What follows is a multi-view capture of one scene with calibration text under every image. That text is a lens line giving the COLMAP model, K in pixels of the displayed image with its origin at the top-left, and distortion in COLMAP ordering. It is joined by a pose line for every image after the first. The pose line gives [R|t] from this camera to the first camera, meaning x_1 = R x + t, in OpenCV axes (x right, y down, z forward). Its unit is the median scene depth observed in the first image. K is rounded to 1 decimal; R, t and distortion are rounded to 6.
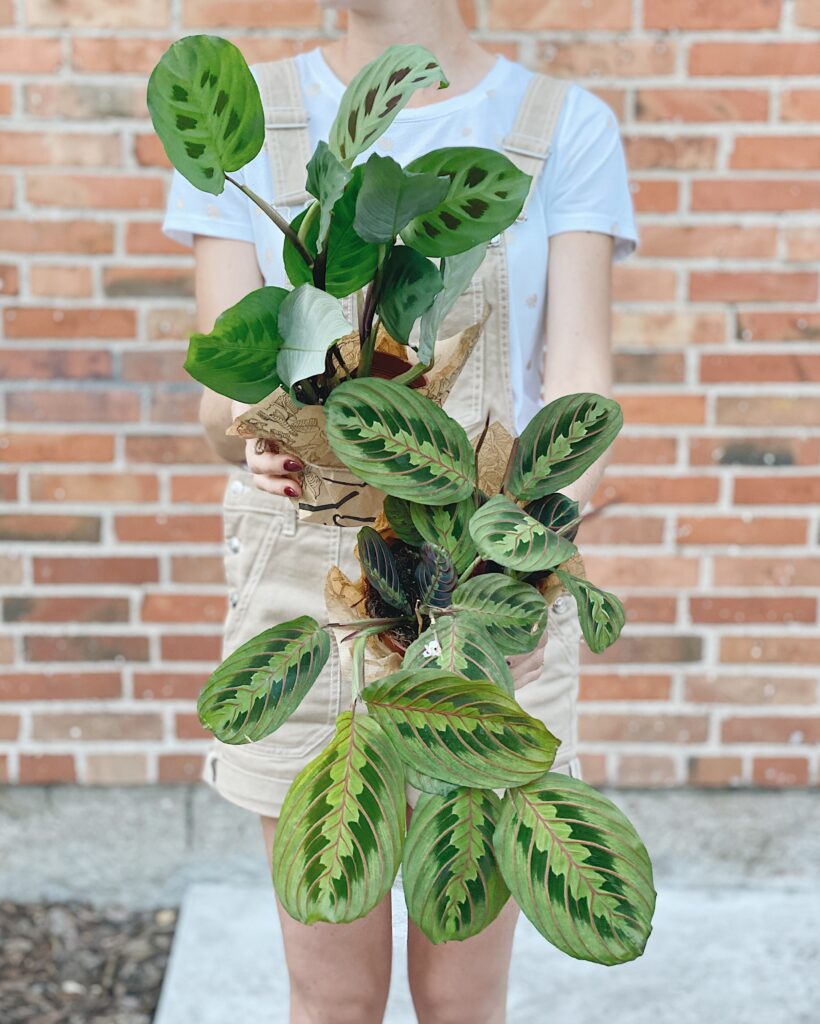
lens RADIAL K [[1738.1, 0, 409.4], [0, 1738.1, 504.7], [0, 0, 1]] dist [0.118473, 0.000000]
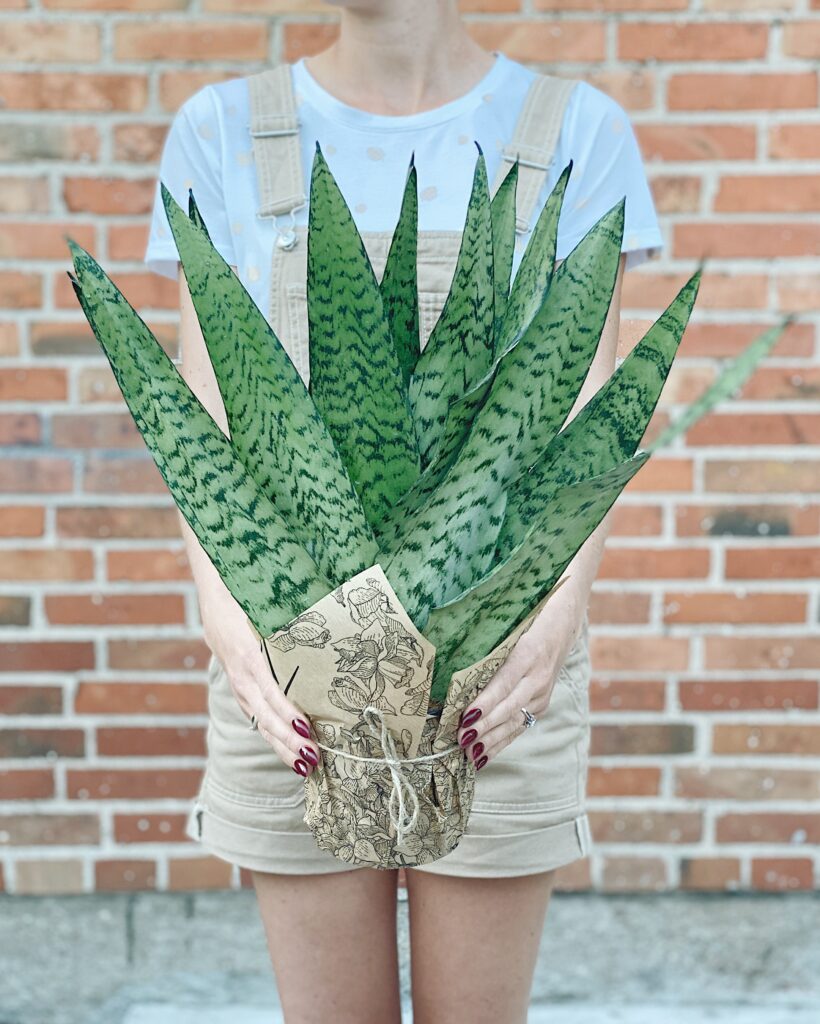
lens RADIAL K [[1738.1, 0, 437.5], [0, 1738.1, 498.1], [0, 0, 1]] dist [0.118473, 0.000000]
pose [[0.999785, -0.010679, 0.017778, 0.019939], [0.011098, 0.999658, -0.023664, -0.021916], [-0.017520, 0.023856, 0.999562, 0.093219]]
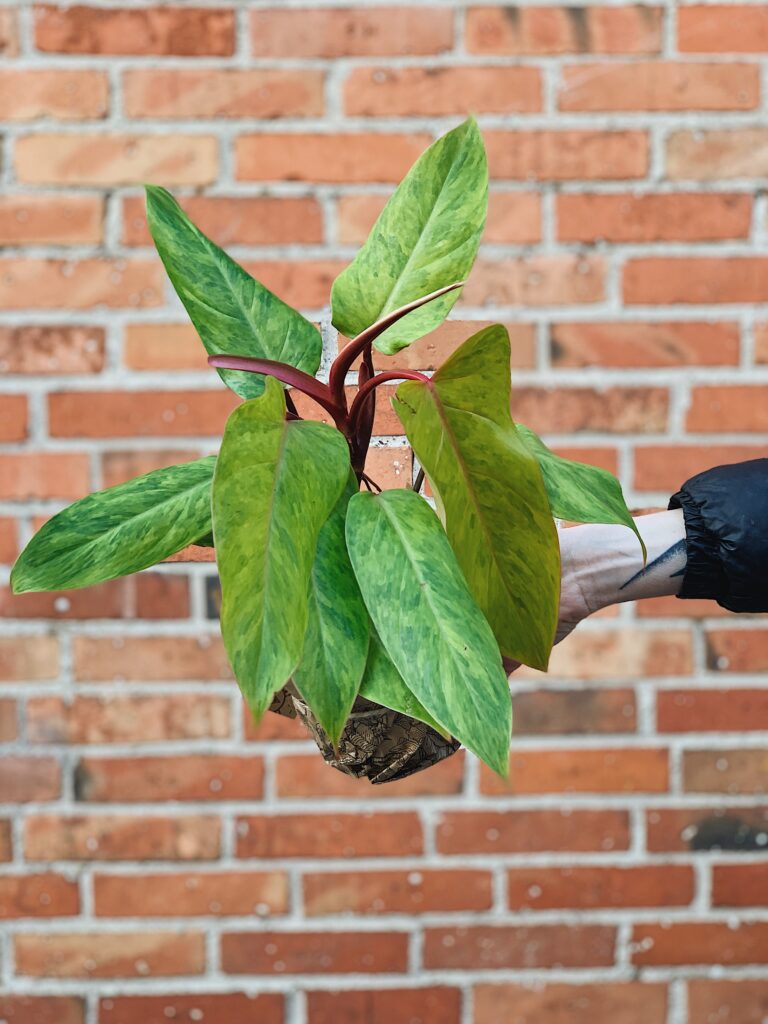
lens RADIAL K [[1530.0, 0, 393.2], [0, 1530.0, 508.3], [0, 0, 1]] dist [0.016843, 0.000000]
pose [[0.999338, -0.021249, 0.029546, 0.043399], [0.024253, 0.994143, -0.105316, -0.093877], [-0.027135, 0.105963, 0.994000, 0.374793]]
